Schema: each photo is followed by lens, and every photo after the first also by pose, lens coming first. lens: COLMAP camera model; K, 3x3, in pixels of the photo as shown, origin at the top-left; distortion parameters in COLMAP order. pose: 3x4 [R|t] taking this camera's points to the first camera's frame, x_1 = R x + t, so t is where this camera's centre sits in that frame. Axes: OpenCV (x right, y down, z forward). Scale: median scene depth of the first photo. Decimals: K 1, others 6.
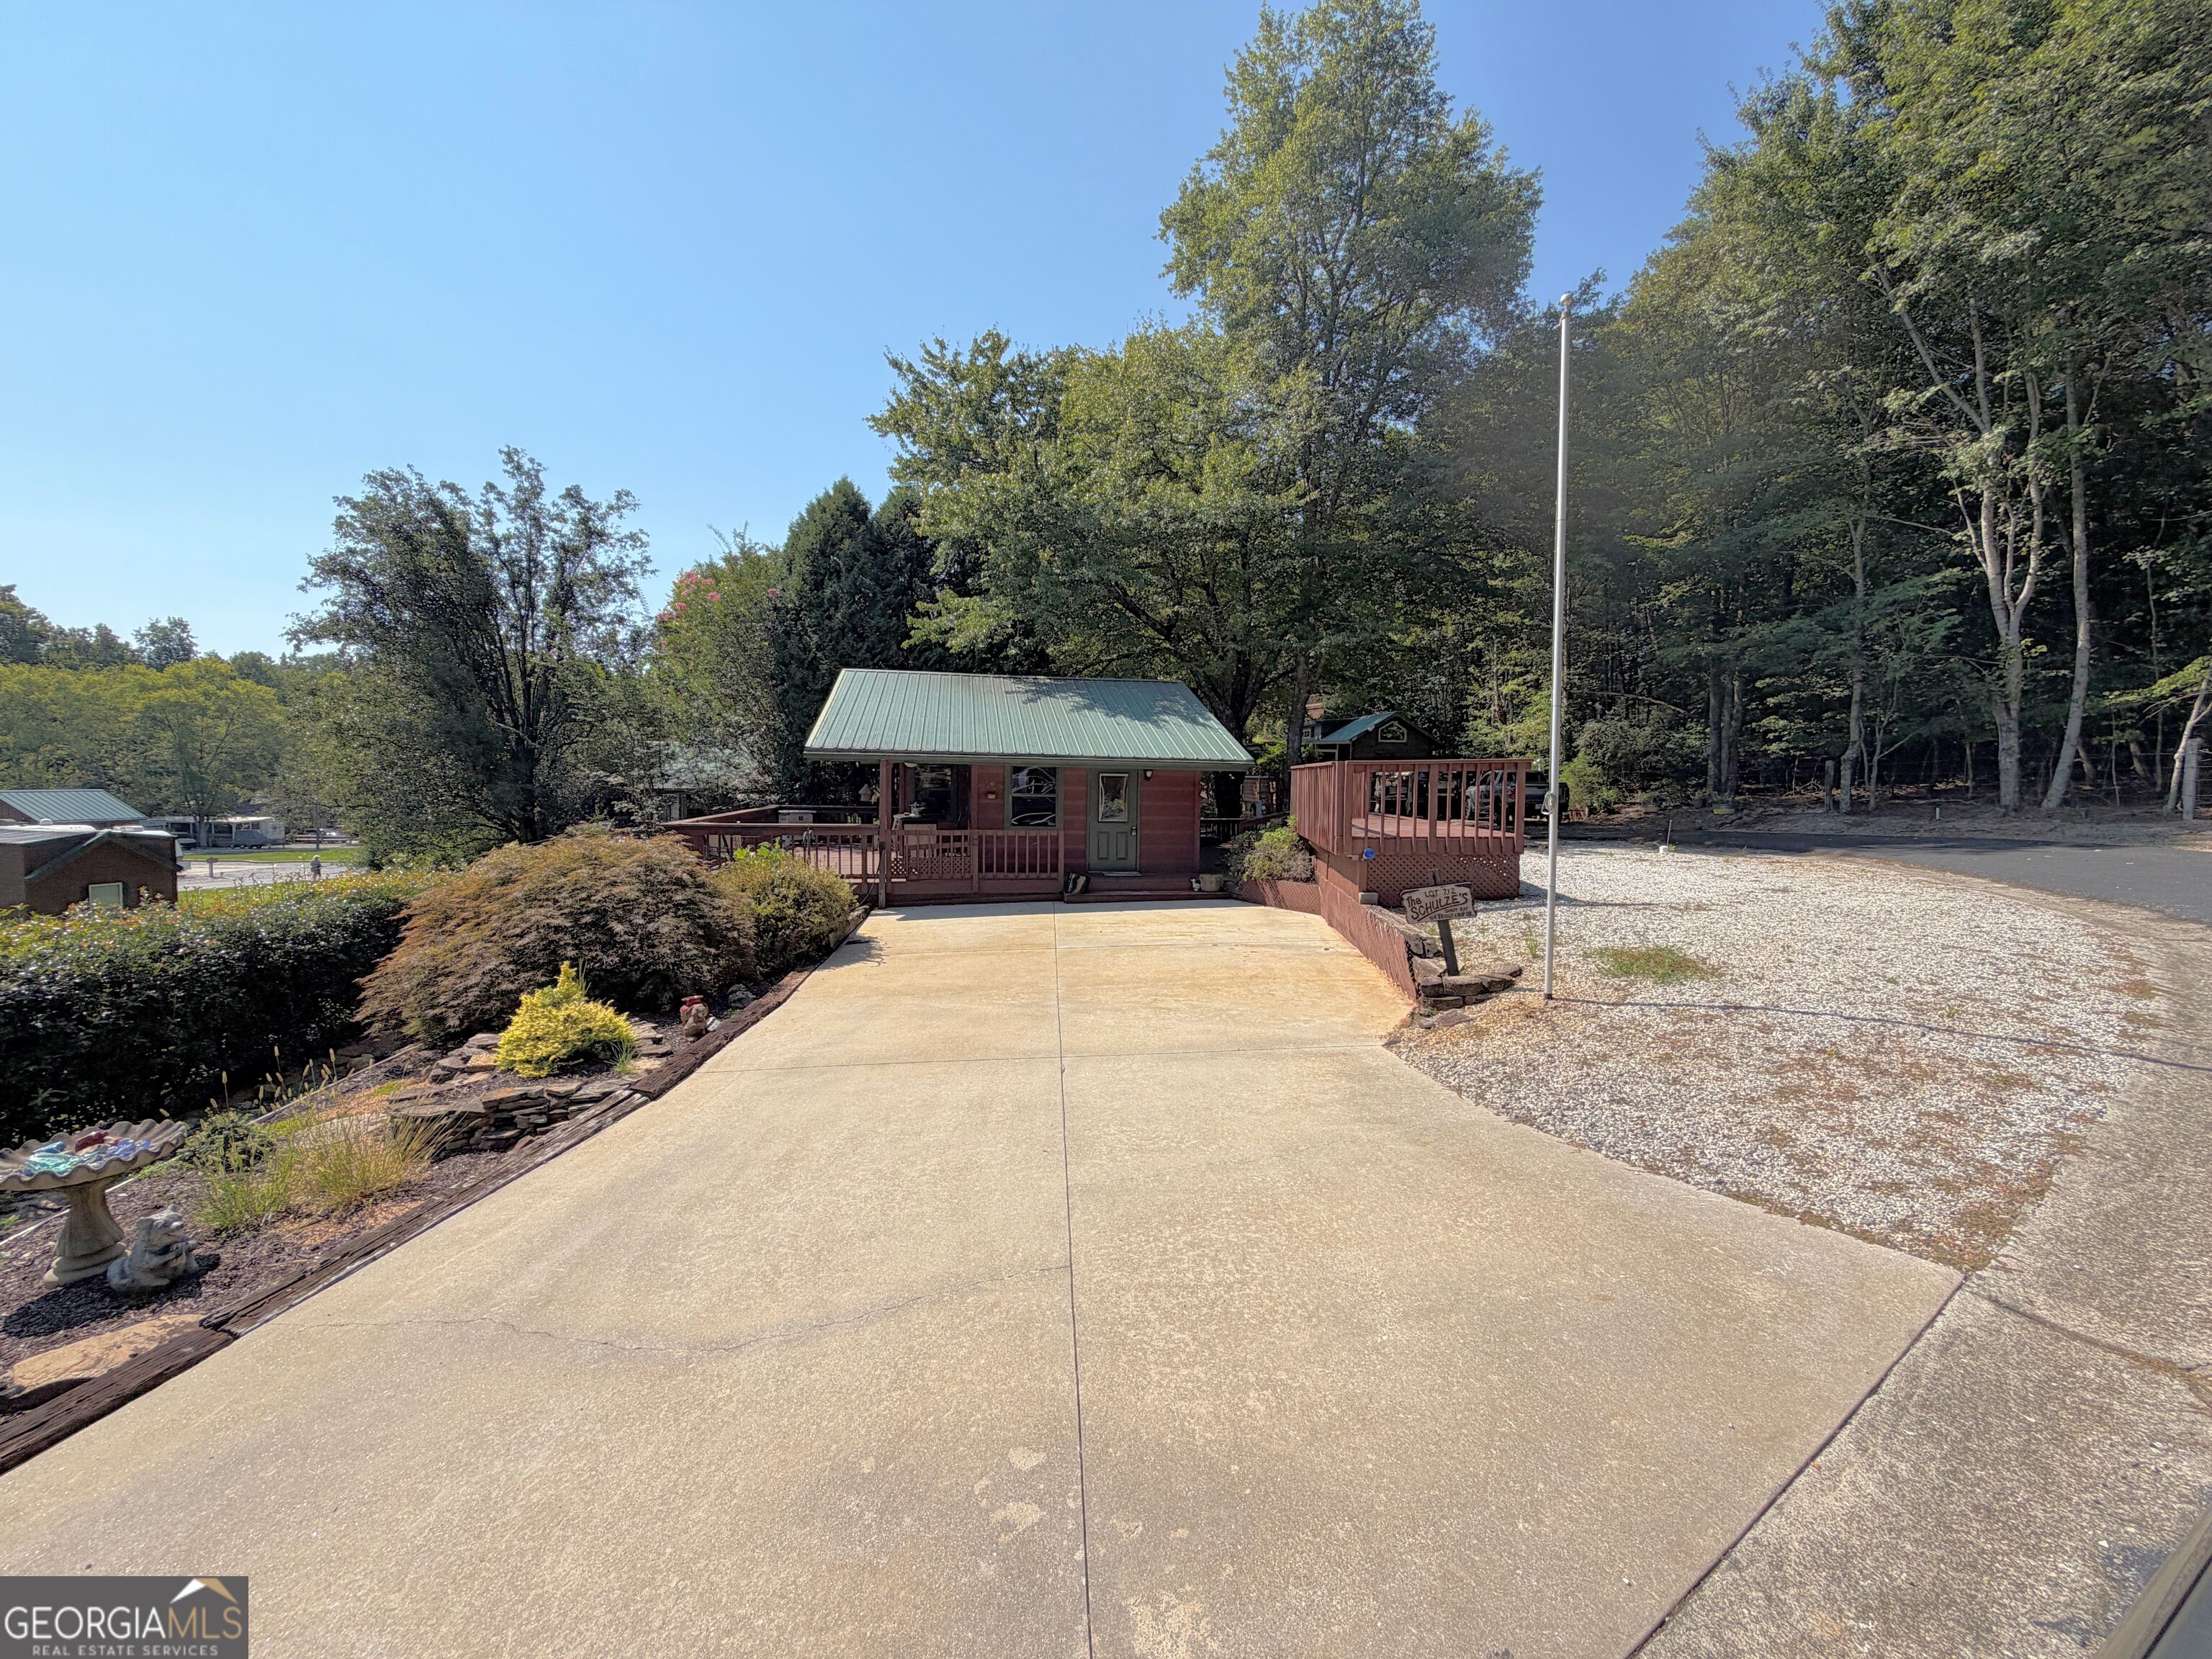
lens RADIAL K [[880.9, 0, 1107.1], [0, 880.9, 831.0], [0, 0, 1]] dist [0.001503, -0.000287]
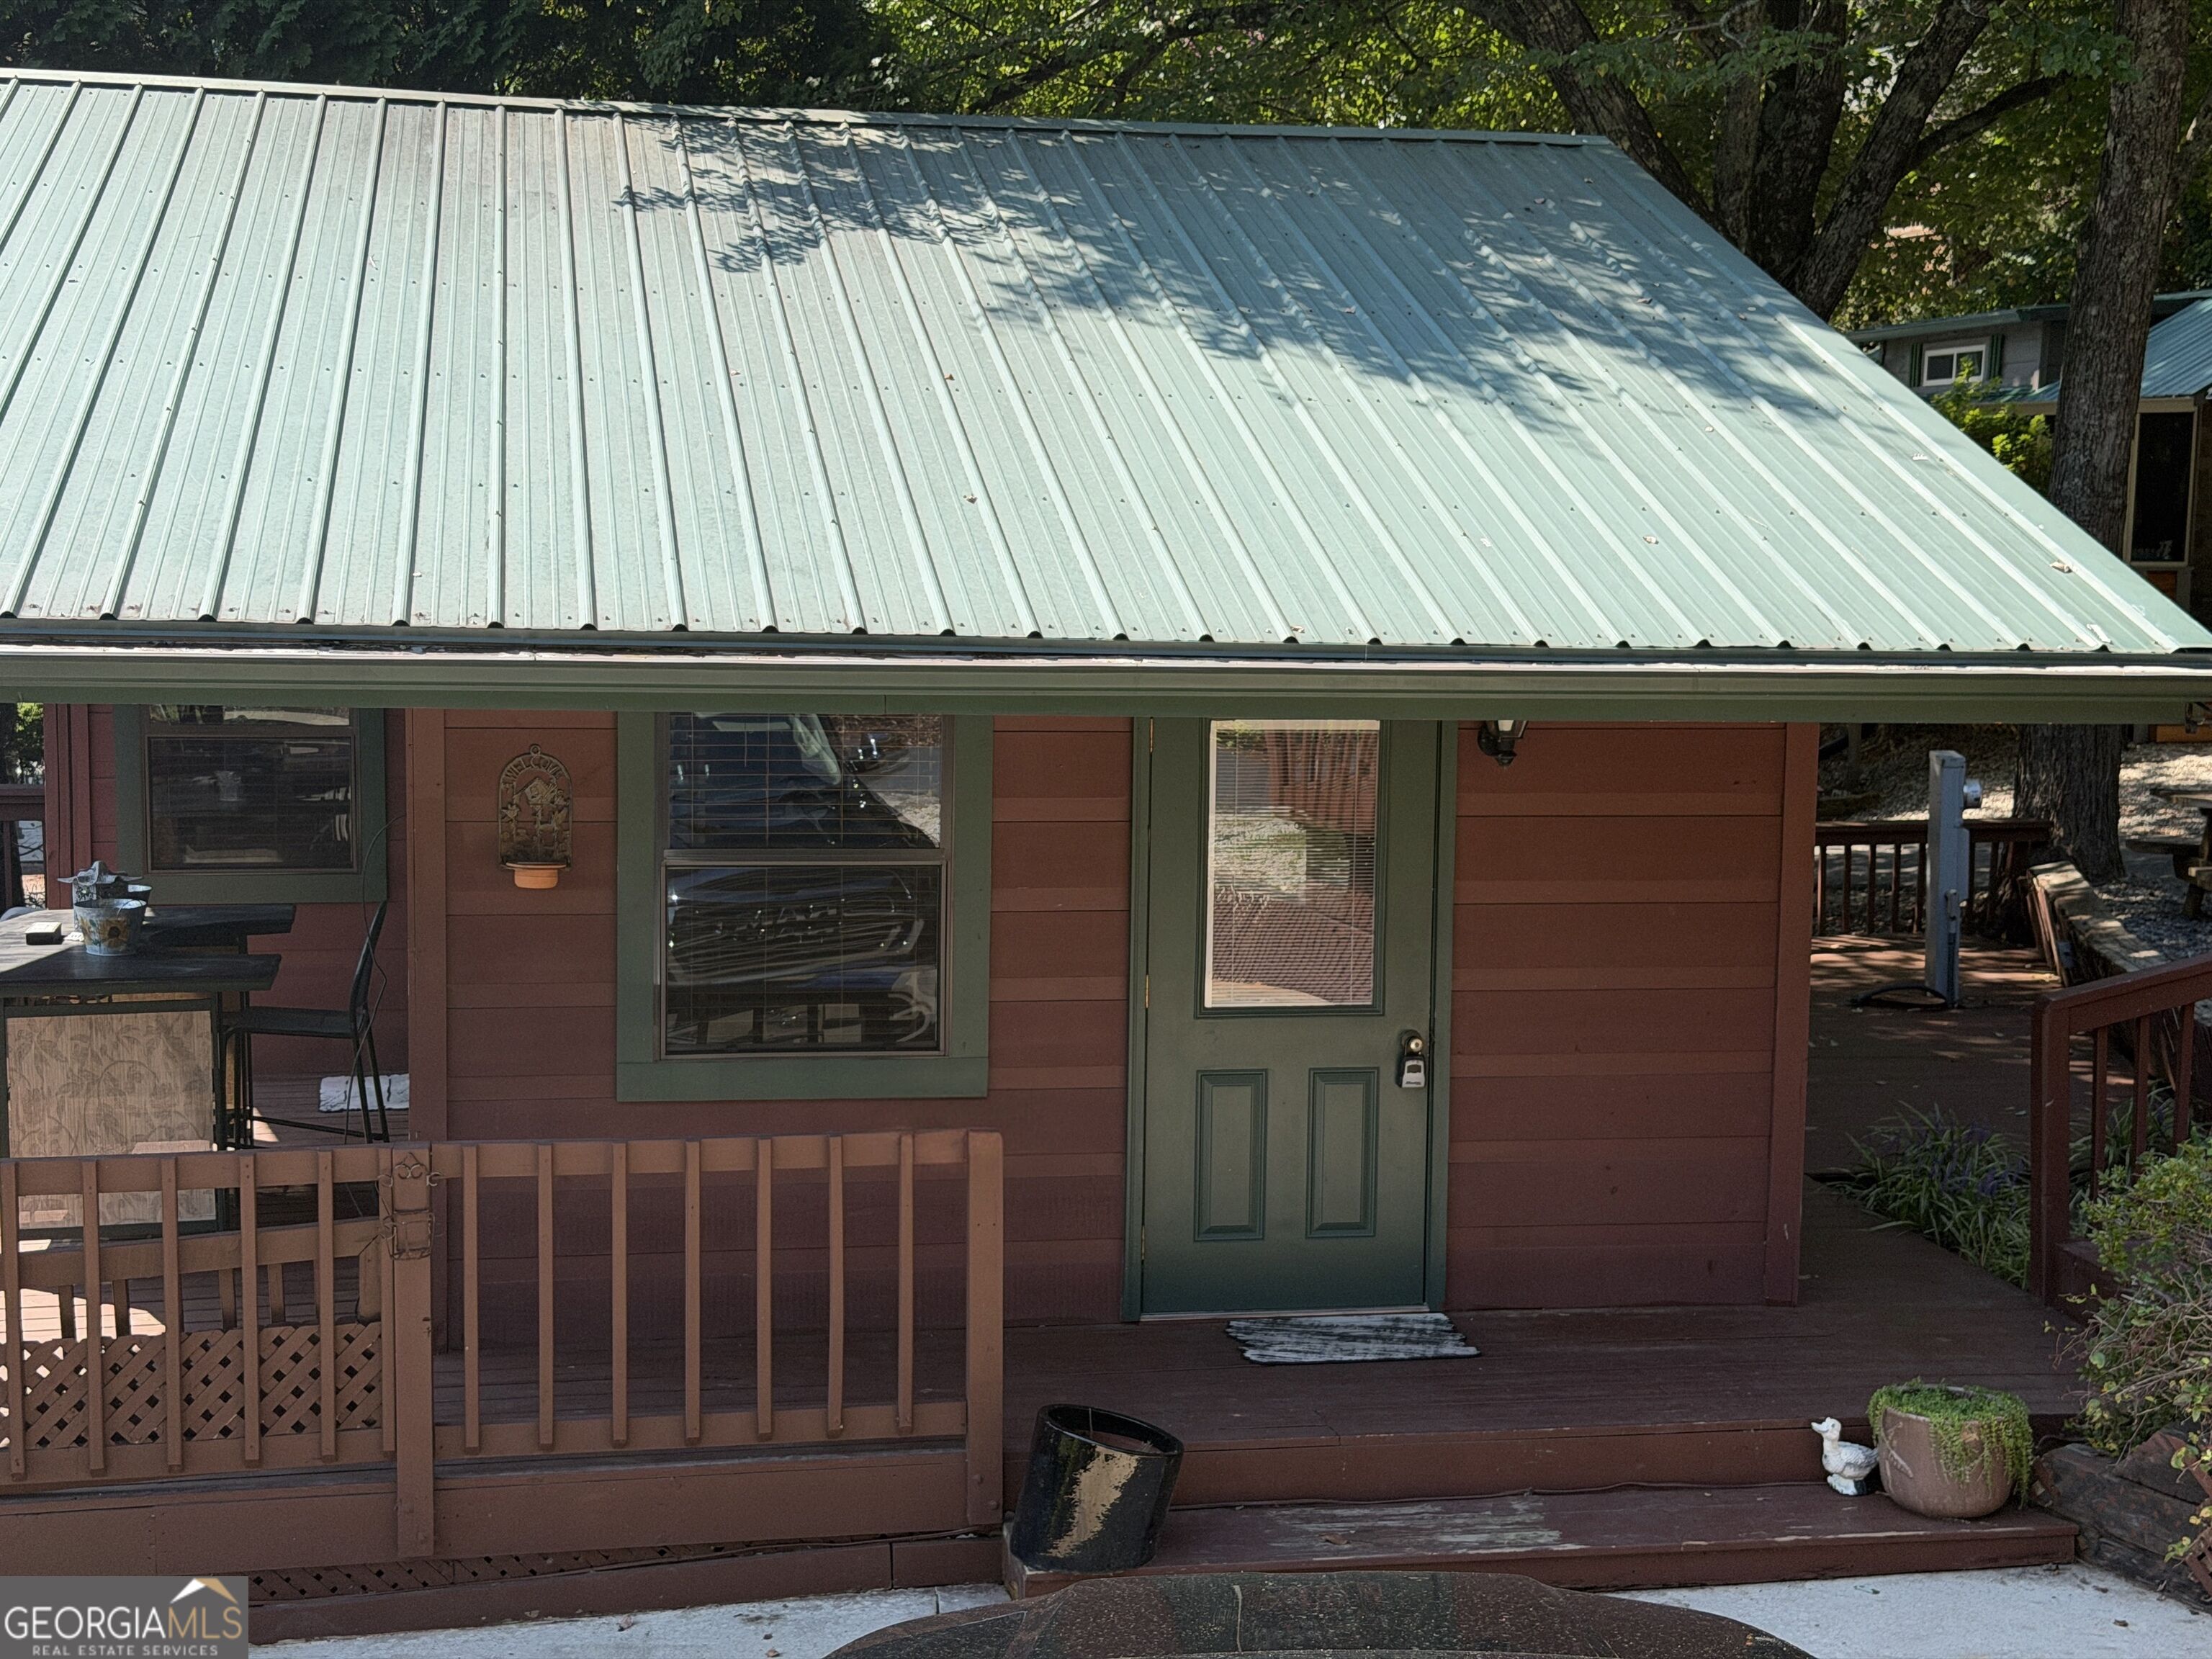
lens RADIAL K [[3078.7, 0, 1109.7], [0, 3078.7, 831.7], [0, 0, 1]] dist [0.146039, 0.000000]
pose [[0.999777, -0.003539, 0.020812, -0.036645], [0.002469, 0.998684, 0.051230, -0.070834], [-0.020966, -0.051167, 0.998470, 0.414310]]
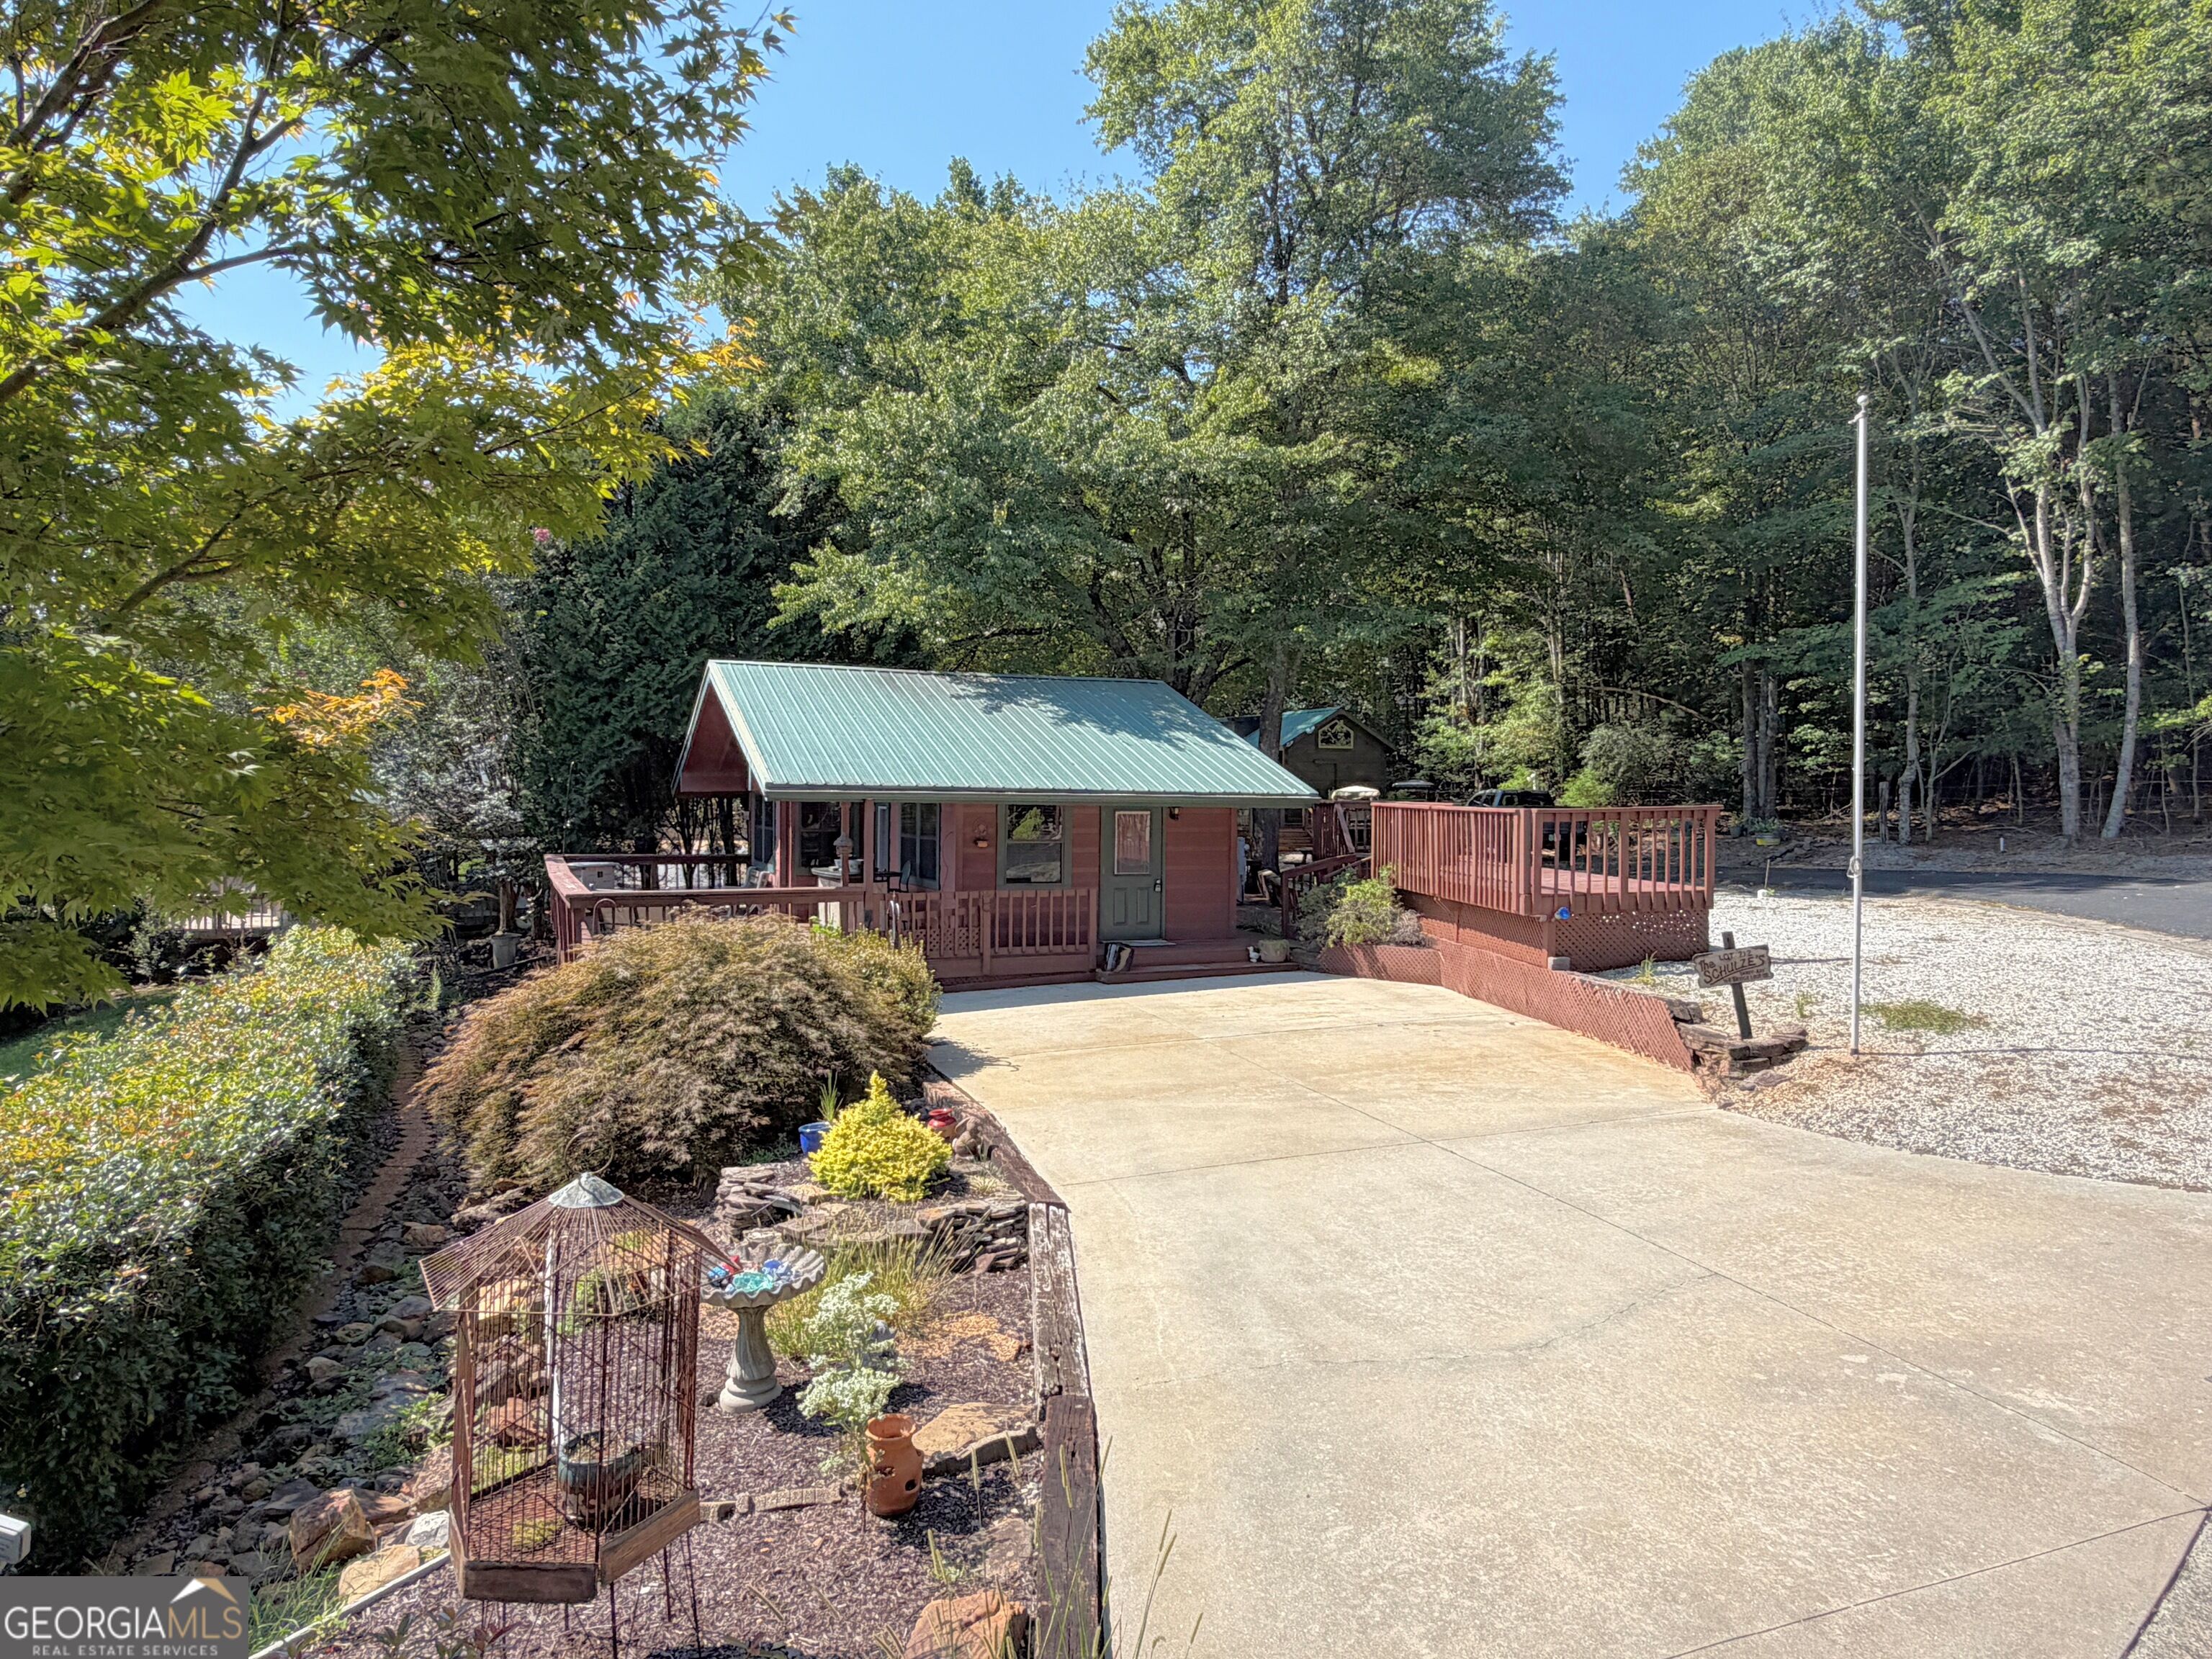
lens RADIAL K [[1384.2, 0, 1104.2], [0, 1384.2, 831.4], [0, 0, 1]] dist [-0.003396, 0.000878]
pose [[0.971382, -0.013321, 0.237148, -0.289234], [0.019139, 0.999569, -0.022250, -0.020773], [-0.236749, 0.026153, 0.971219, -0.149647]]
